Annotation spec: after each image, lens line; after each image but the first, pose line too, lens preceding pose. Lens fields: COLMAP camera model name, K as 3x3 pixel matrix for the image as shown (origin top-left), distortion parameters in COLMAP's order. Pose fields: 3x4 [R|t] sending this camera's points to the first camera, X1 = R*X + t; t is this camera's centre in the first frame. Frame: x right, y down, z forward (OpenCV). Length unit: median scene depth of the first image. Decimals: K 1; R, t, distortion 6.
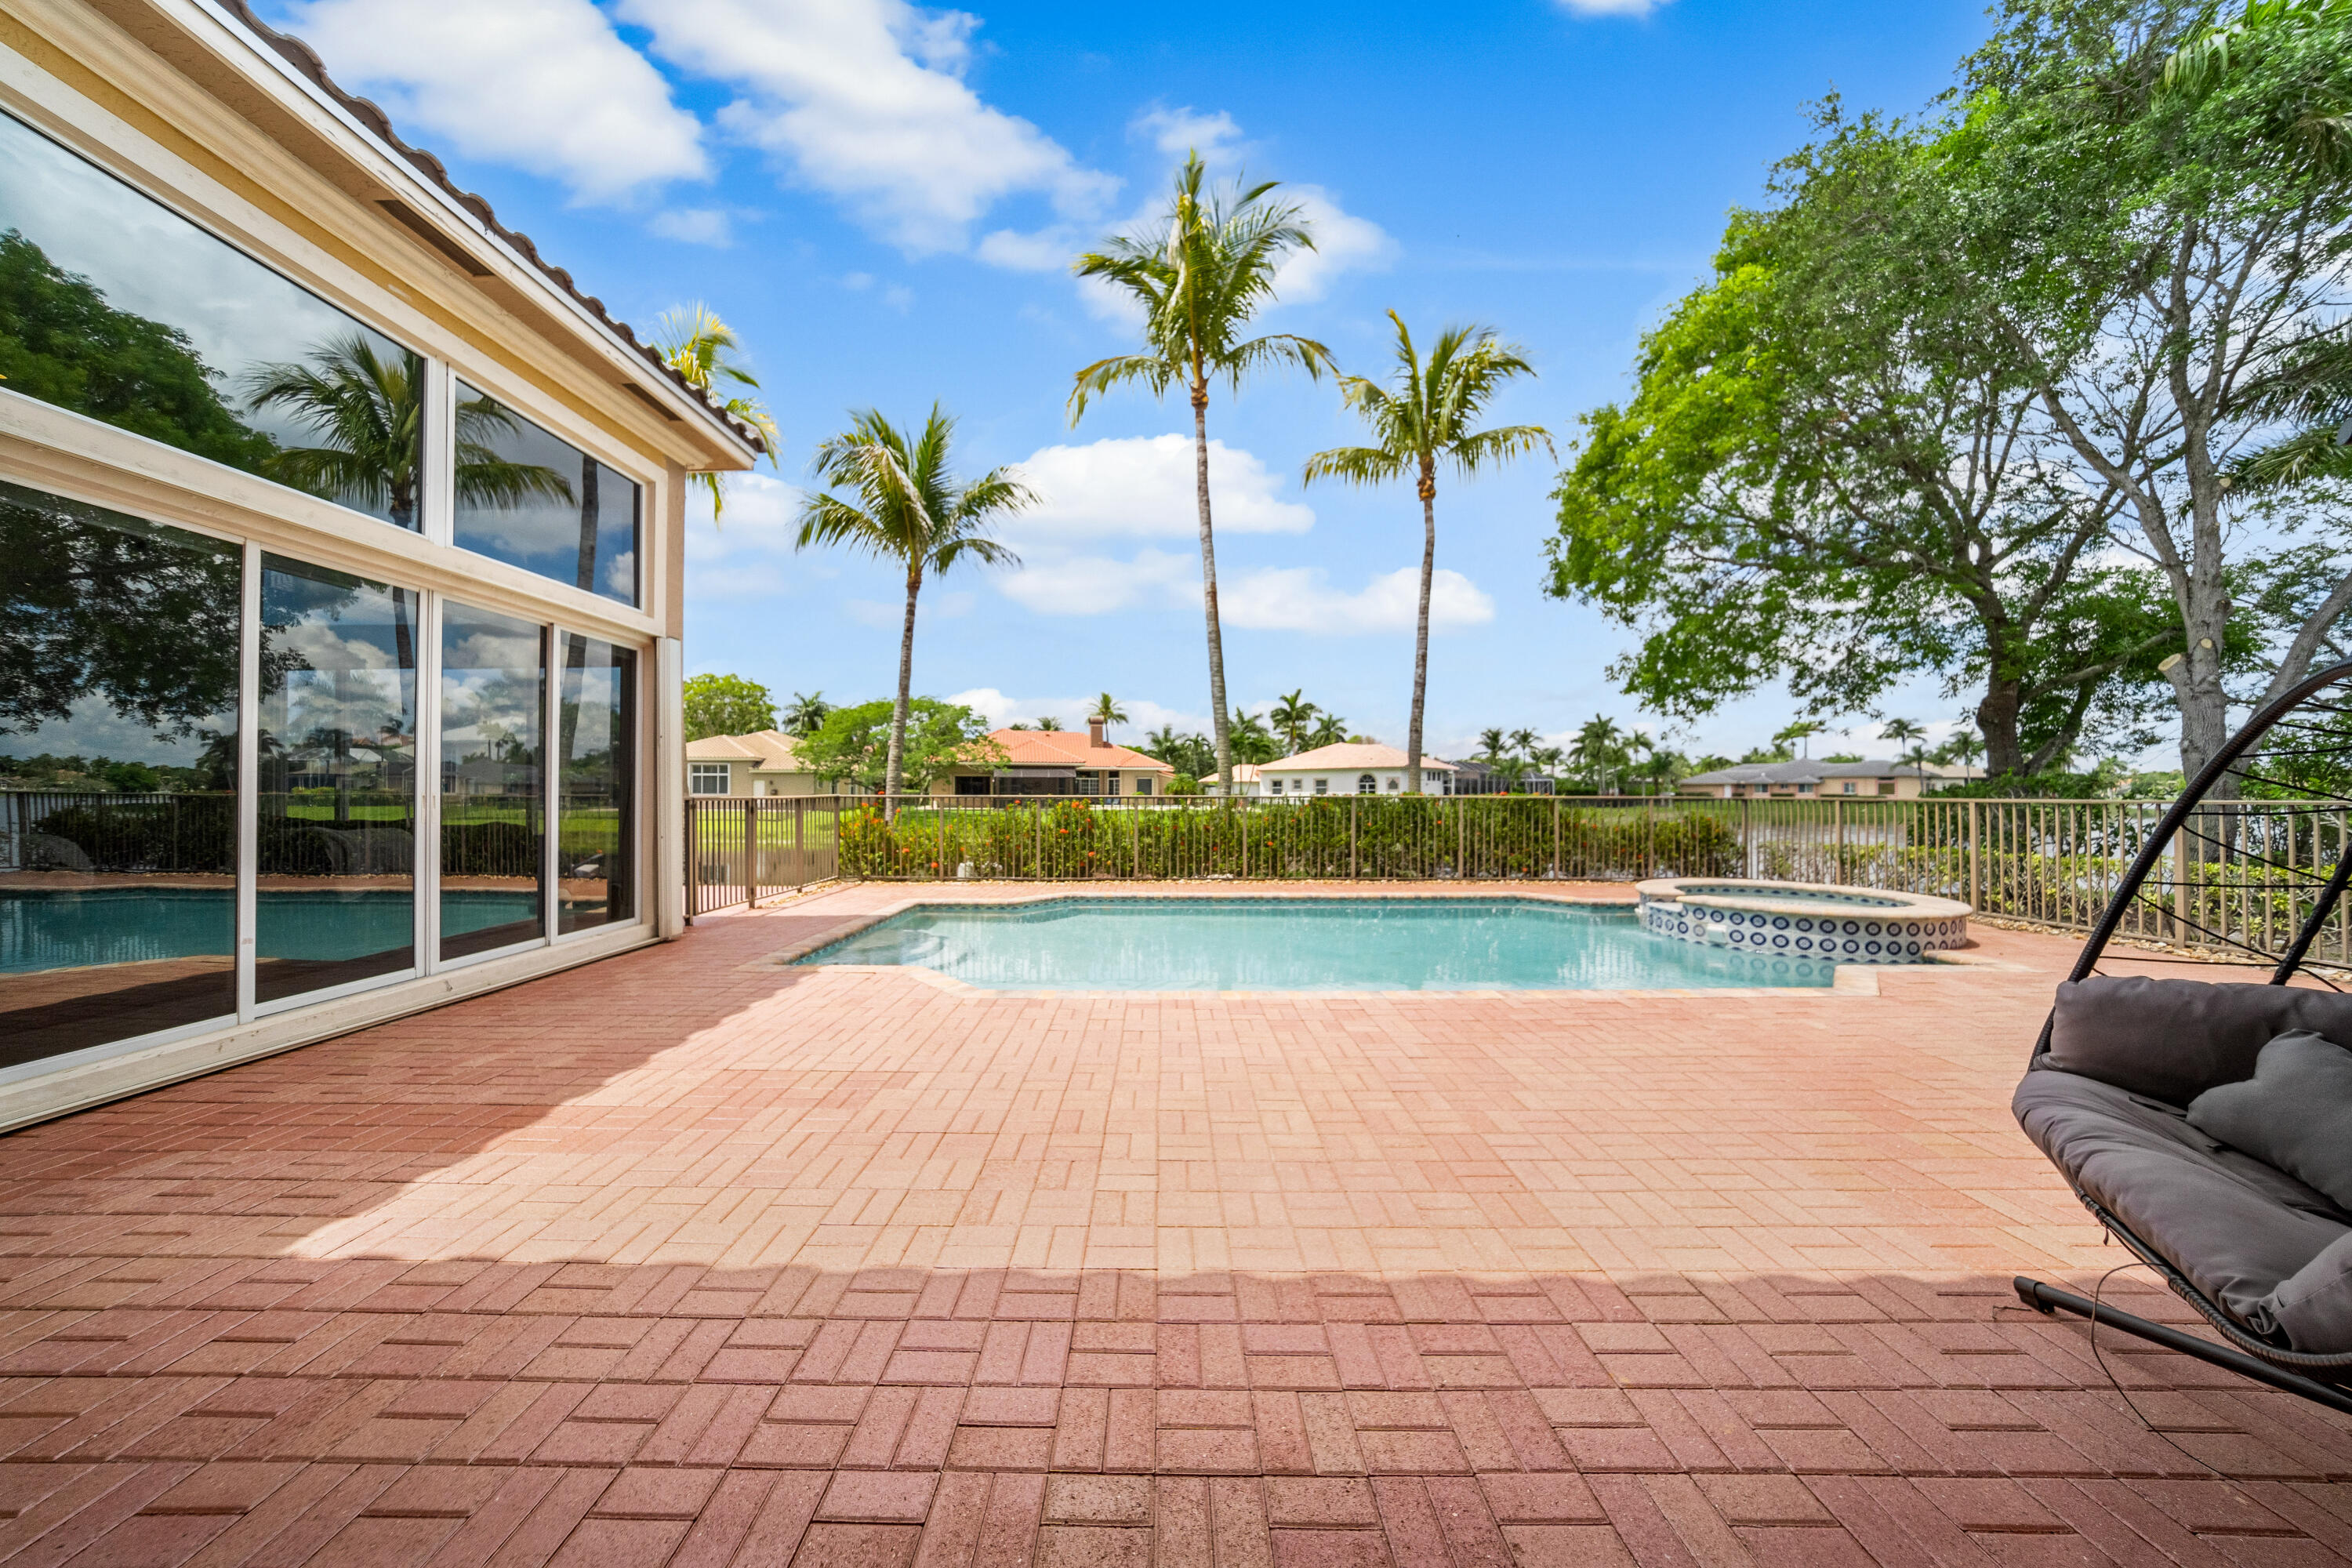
lens RADIAL K [[720.8, 0, 1159.5], [0, 720.8, 789.0], [0, 0, 1]] dist [-0.029428, 0.006813]
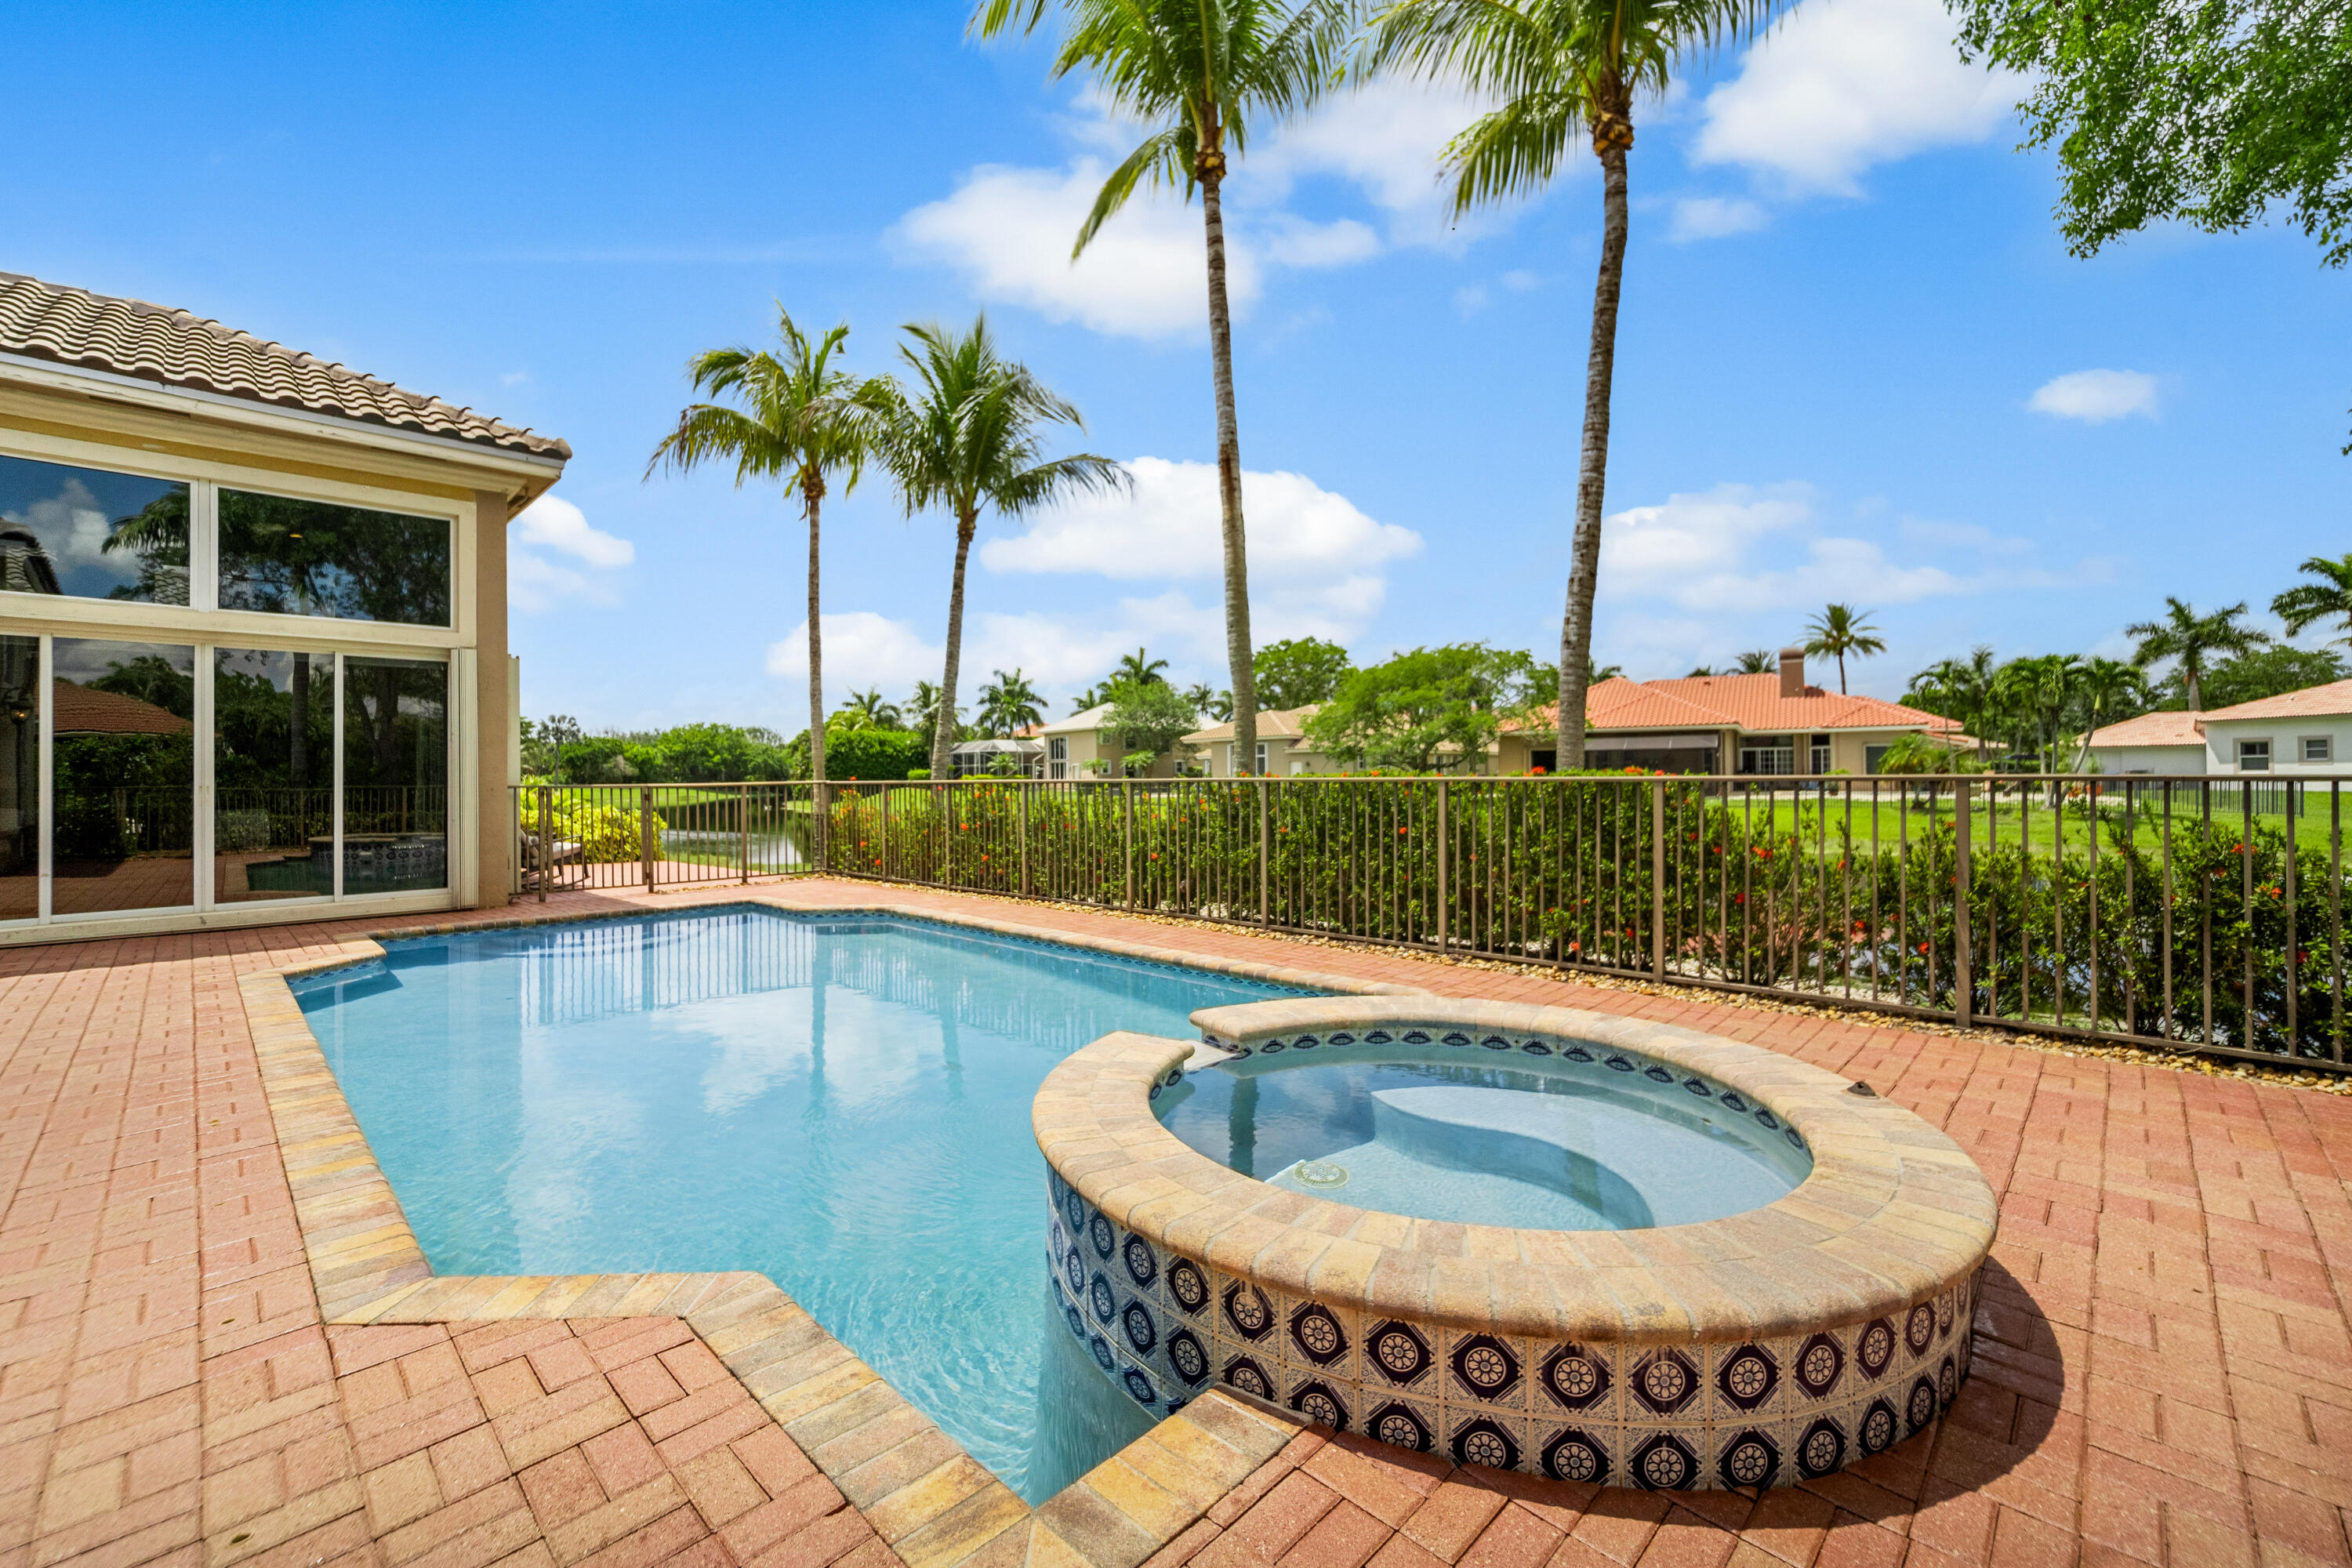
lens RADIAL K [[966.5, 0, 1149.3], [0, 966.5, 777.5], [0, 0, 1]] dist [-0.035540, 0.006742]
pose [[0.708045, -0.006460, -0.706138, 0.580054], [0.012523, 0.999916, 0.003409, 0.004896], [0.706056, -0.011256, 0.708066, 0.332948]]
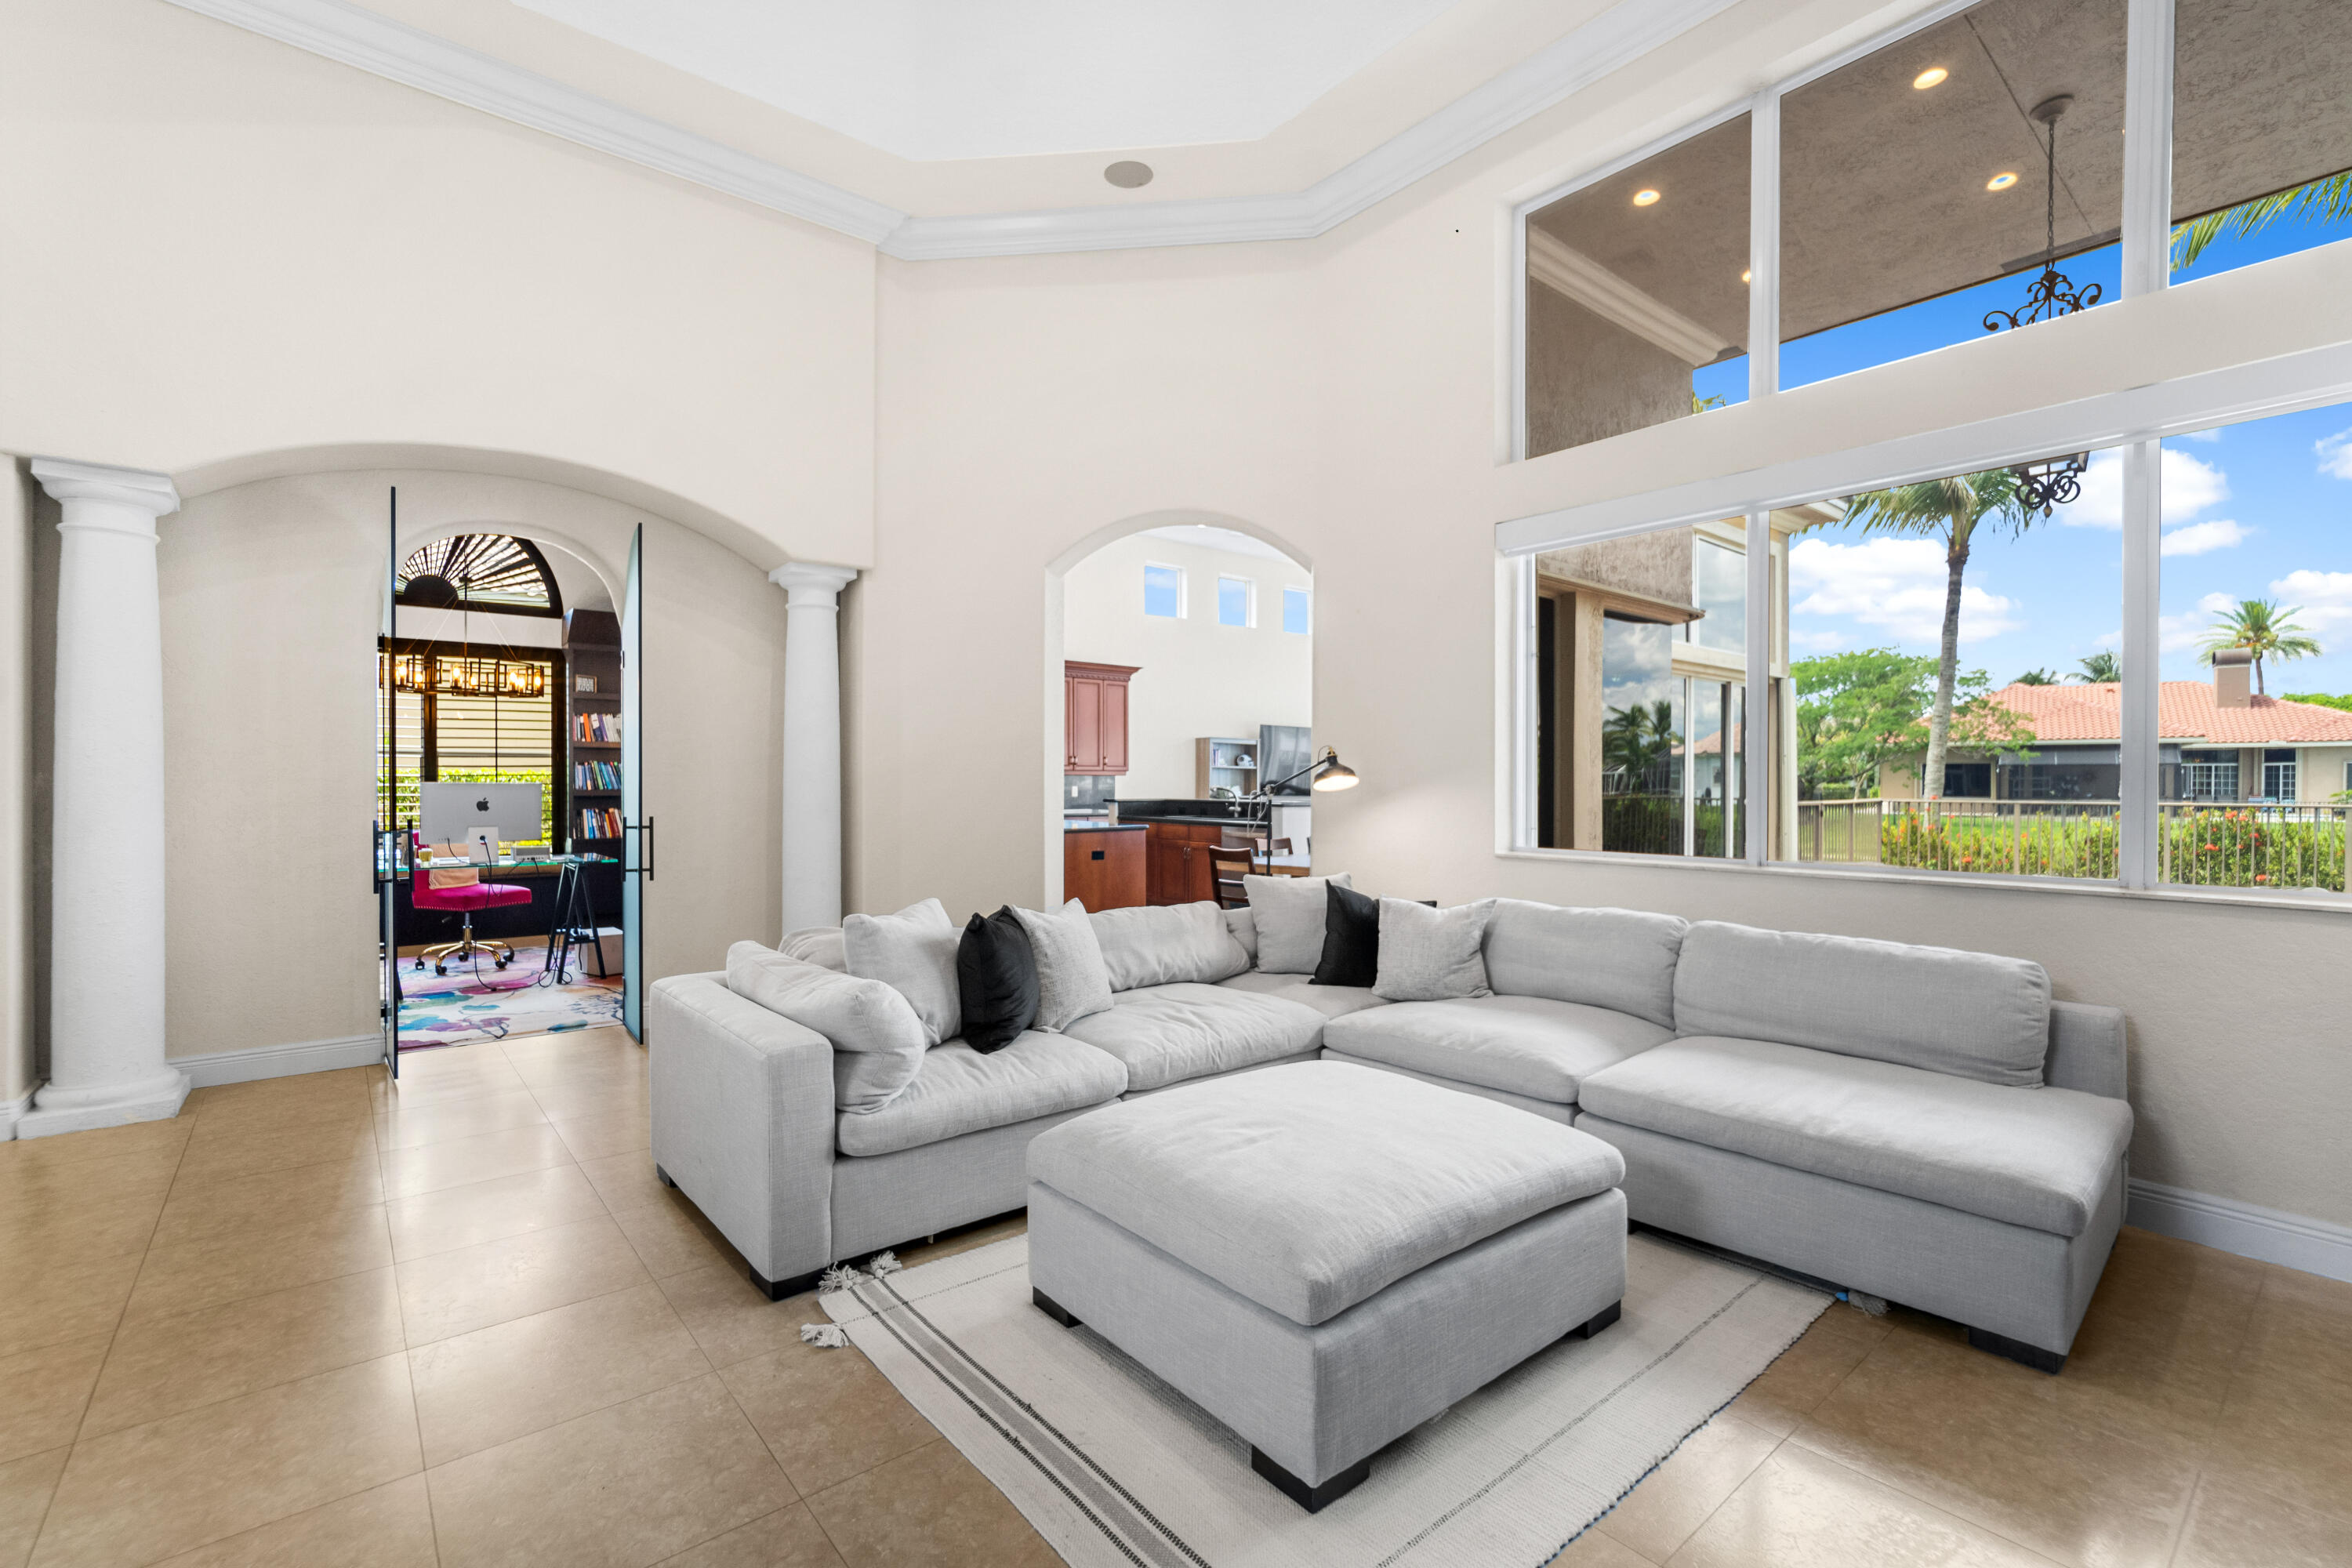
lens RADIAL K [[966.5, 0, 1149.3], [0, 966.5, 777.5], [0, 0, 1]] dist [-0.035540, 0.006742]
pose [[0.586805, -0.003641, -0.809720, 0.012450], [0.000474, 0.999991, -0.004153, -0.011933], [0.809728, 0.002053, 0.586802, -0.429960]]
